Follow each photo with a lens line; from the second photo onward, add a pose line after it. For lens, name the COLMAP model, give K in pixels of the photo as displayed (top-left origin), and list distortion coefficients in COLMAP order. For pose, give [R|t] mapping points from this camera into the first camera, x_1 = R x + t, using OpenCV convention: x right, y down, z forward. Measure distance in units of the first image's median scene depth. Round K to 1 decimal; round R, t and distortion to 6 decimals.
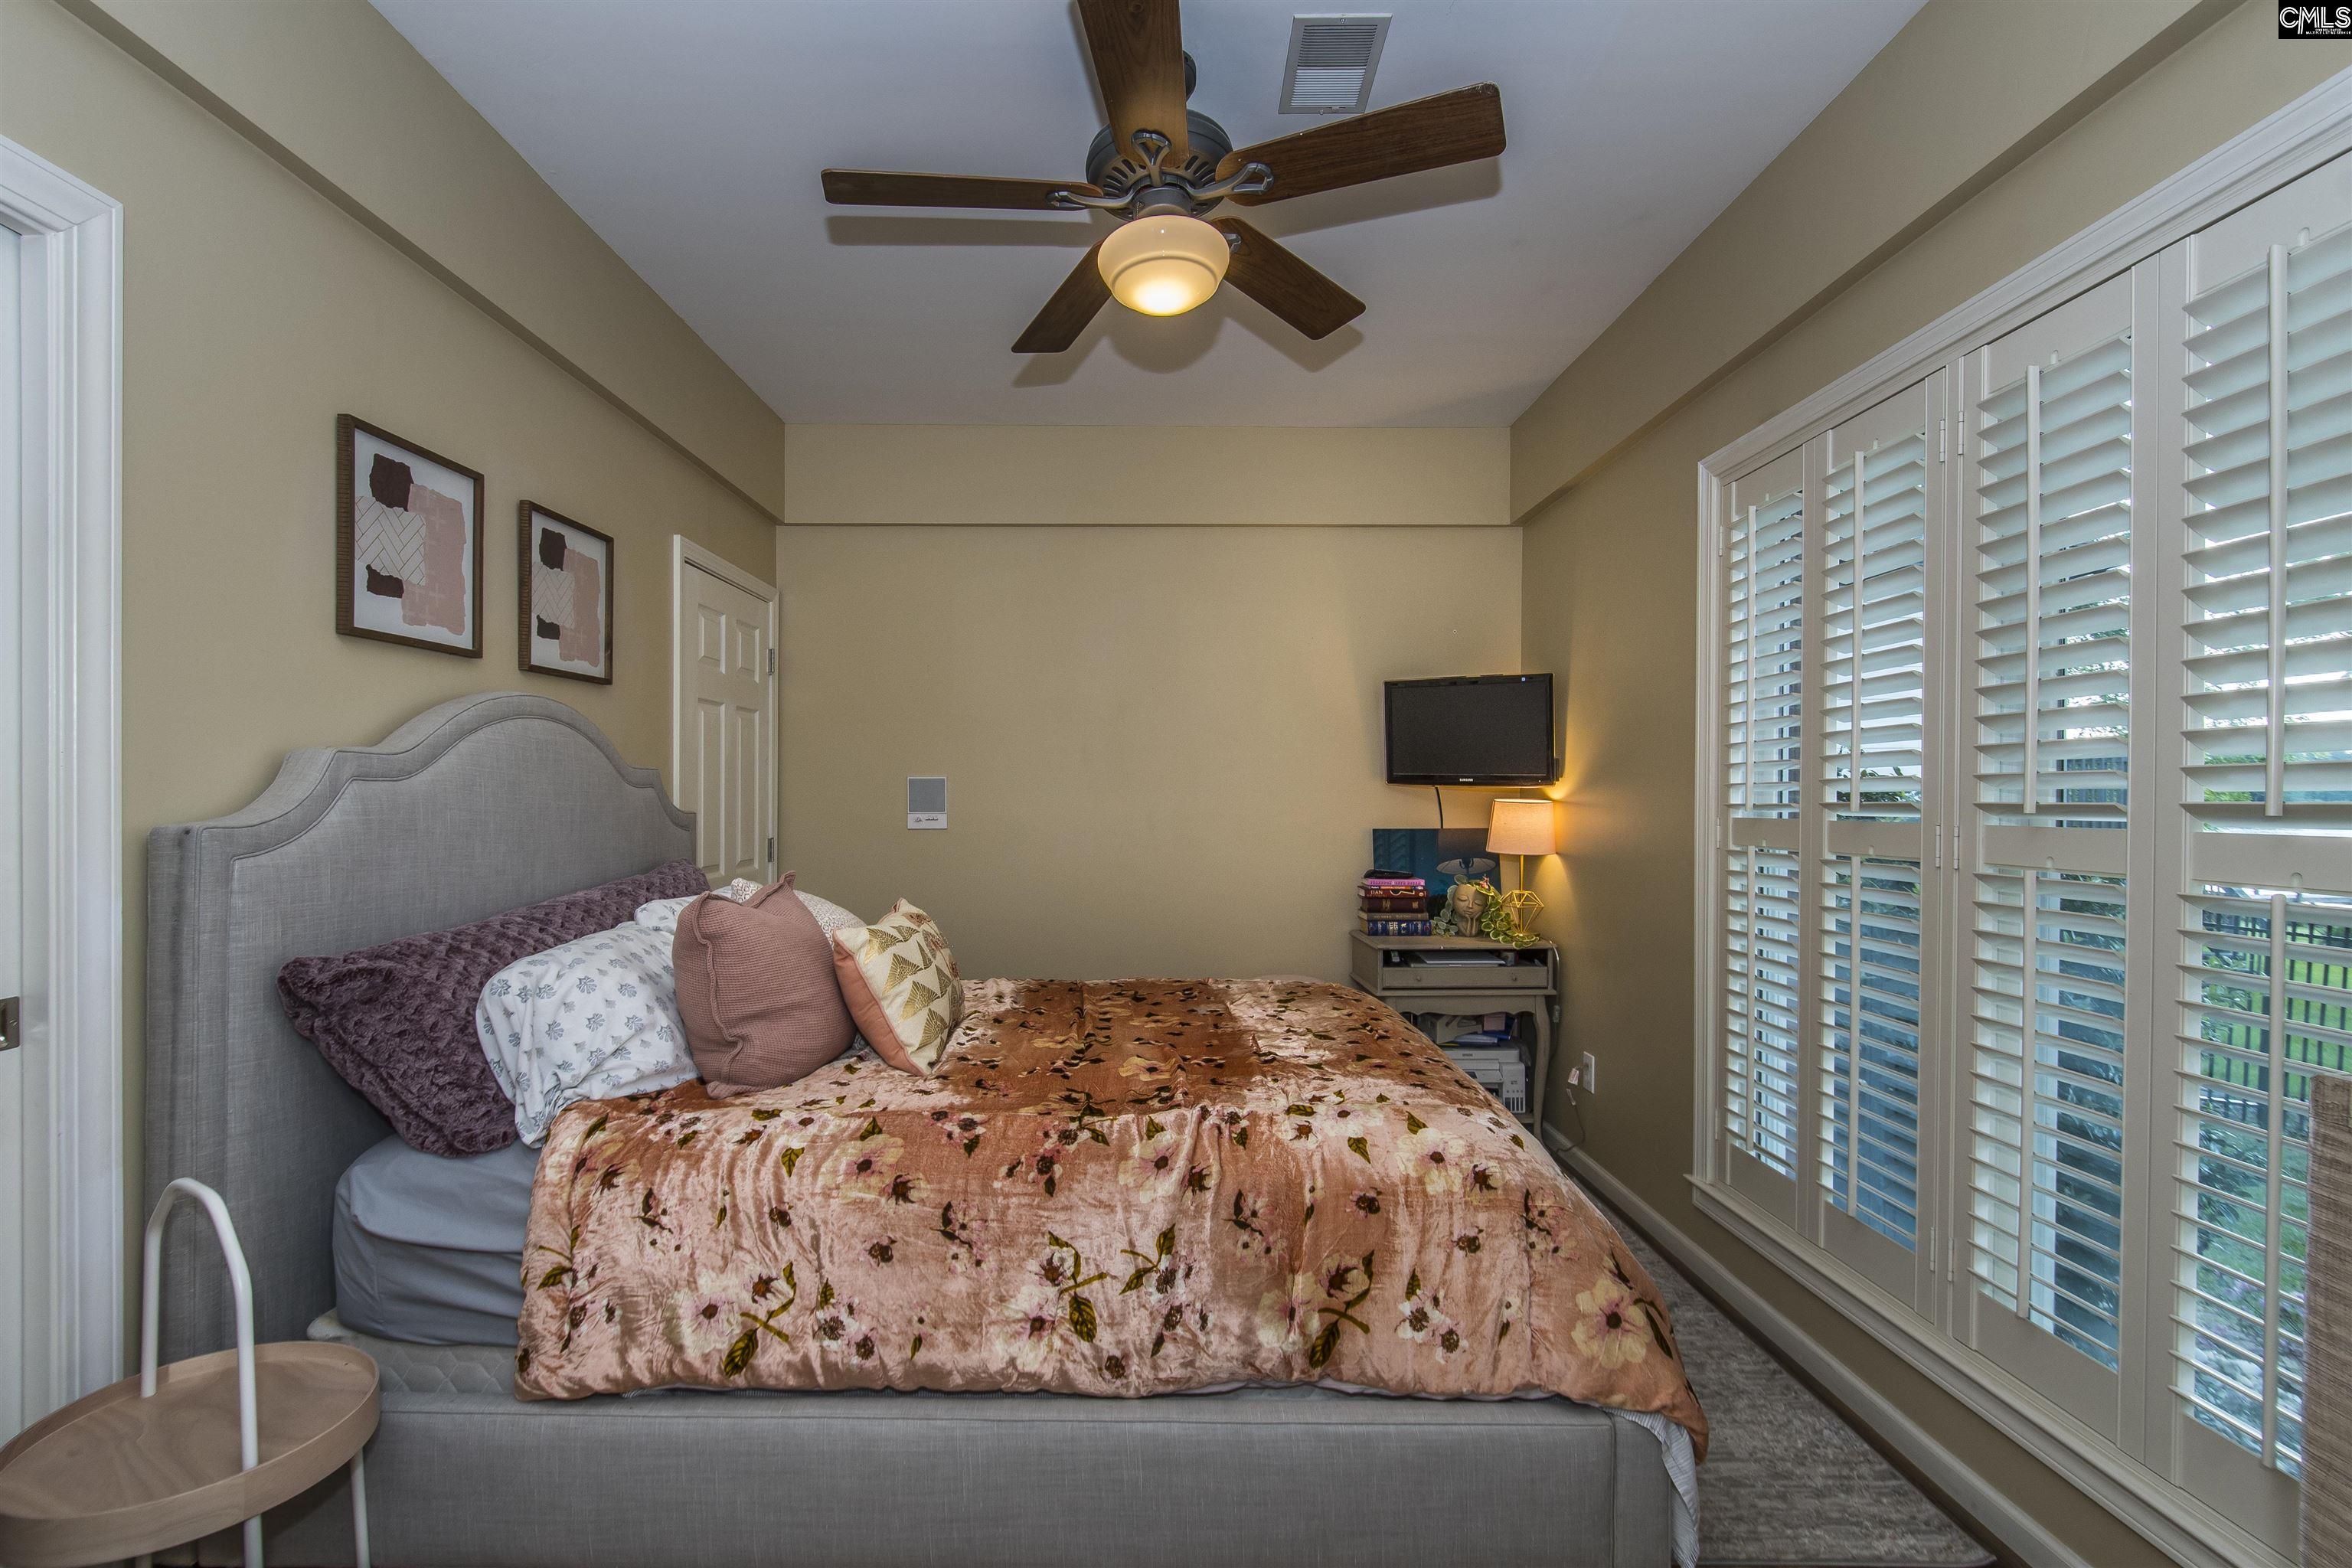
lens RADIAL K [[1075.3, 0, 1177.0], [0, 1075.3, 800.1], [0, 0, 1]] dist [0.007695, -0.004676]
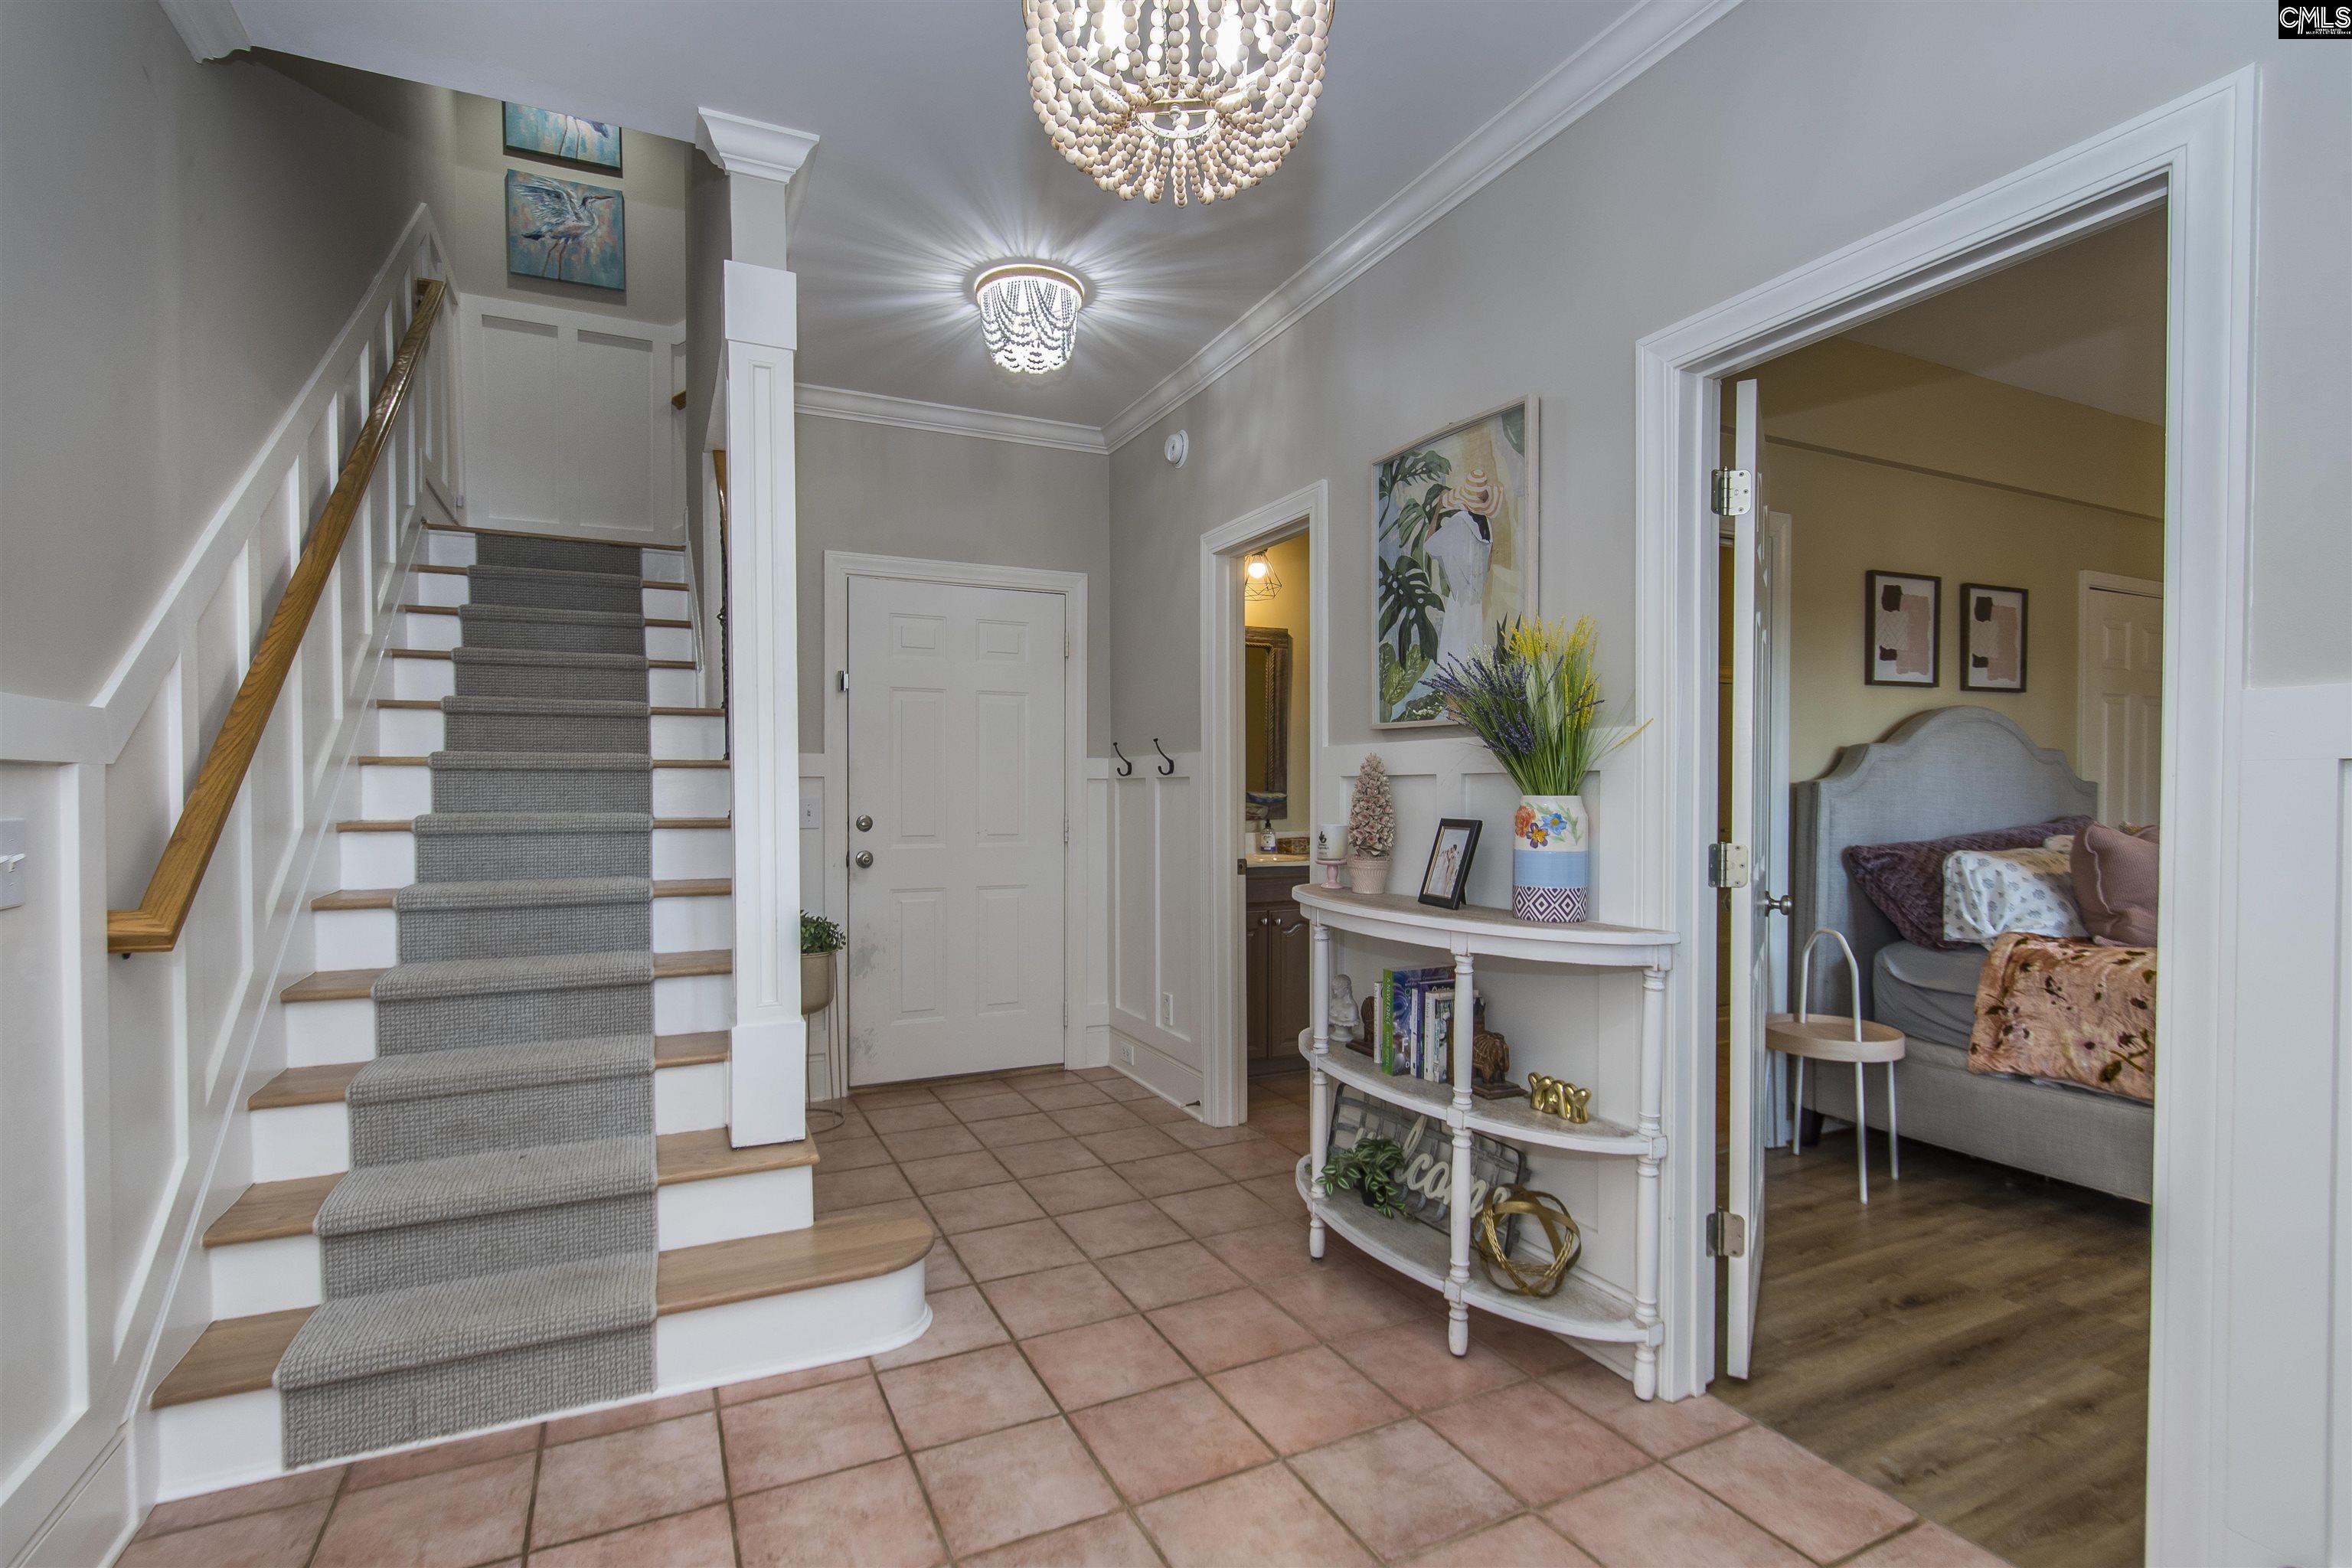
lens RADIAL K [[1075.3, 0, 1174.8], [0, 1075.3, 818.3], [0, 0, 1]] dist [0.007695, -0.004676]
pose [[0.411820, 0.010201, -0.911208, 0.453596], [0.005765, 0.999888, 0.013799, 0.048031], [0.911247, -0.010936, 0.411715, -0.891043]]
